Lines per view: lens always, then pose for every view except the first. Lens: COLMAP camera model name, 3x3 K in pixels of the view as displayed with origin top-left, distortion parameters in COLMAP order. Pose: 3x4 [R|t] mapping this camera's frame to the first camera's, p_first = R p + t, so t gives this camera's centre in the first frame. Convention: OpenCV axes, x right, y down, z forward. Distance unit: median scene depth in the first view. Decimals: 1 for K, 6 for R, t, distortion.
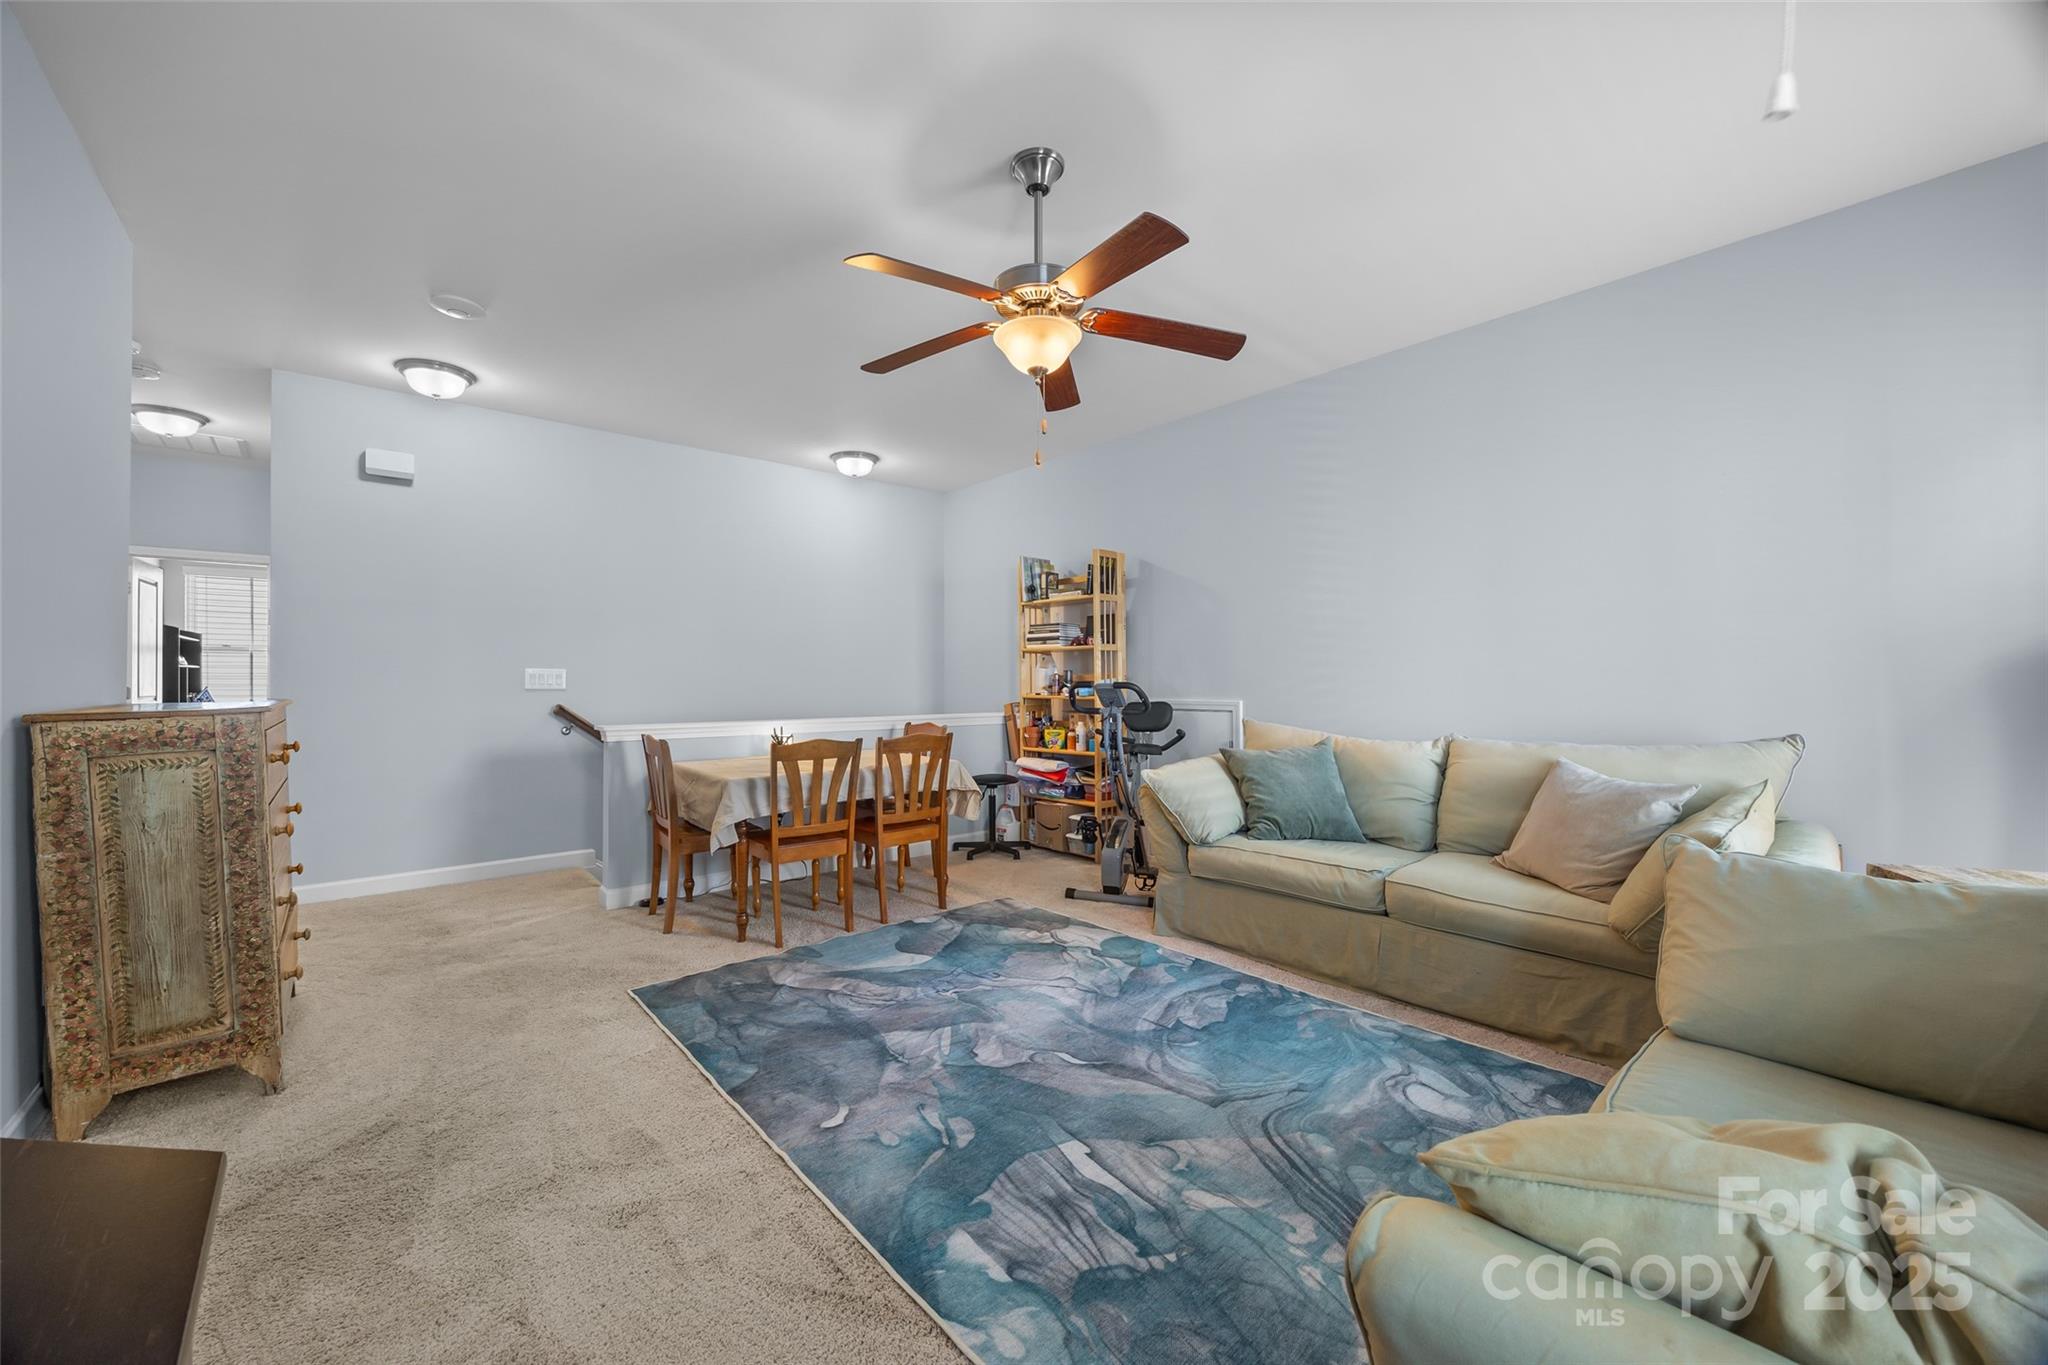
lens RADIAL K [[782.8, 0, 1014.8], [0, 782.8, 678.4], [0, 0, 1]] dist [-0.003116, 0.000220]
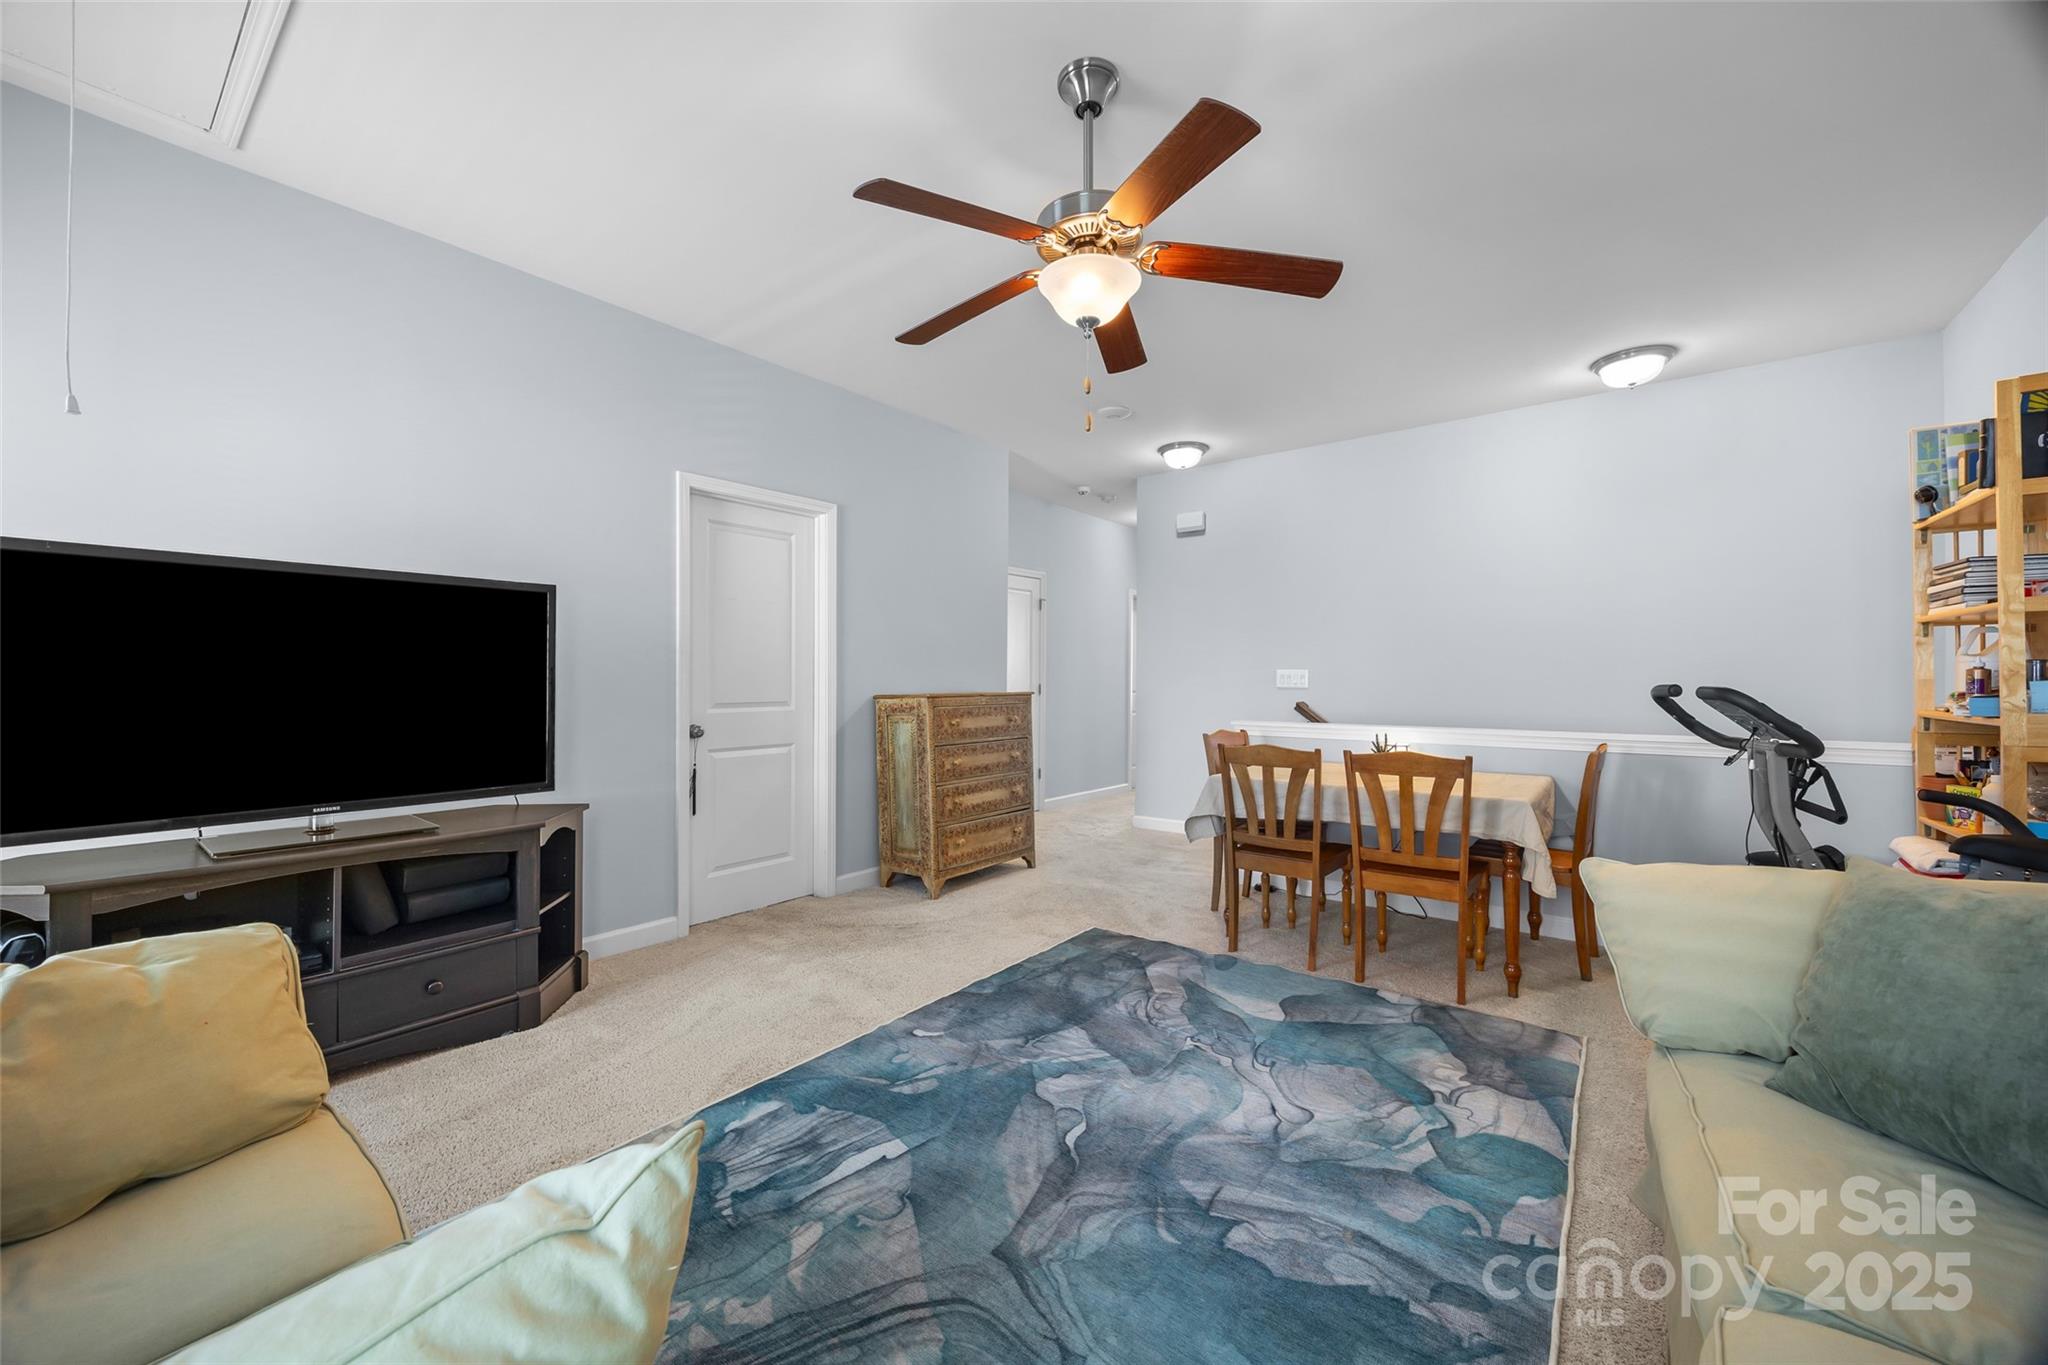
lens RADIAL K [[782.8, 0, 1007.6], [0, 782.8, 678.5], [0, 0, 1]] dist [-0.003116, 0.000220]
pose [[0.179653, -0.000186, -0.983730, 0.701955], [0.003121, 0.999995, 0.000380, -0.001868], [0.983725, -0.003138, 0.179653, 0.621685]]
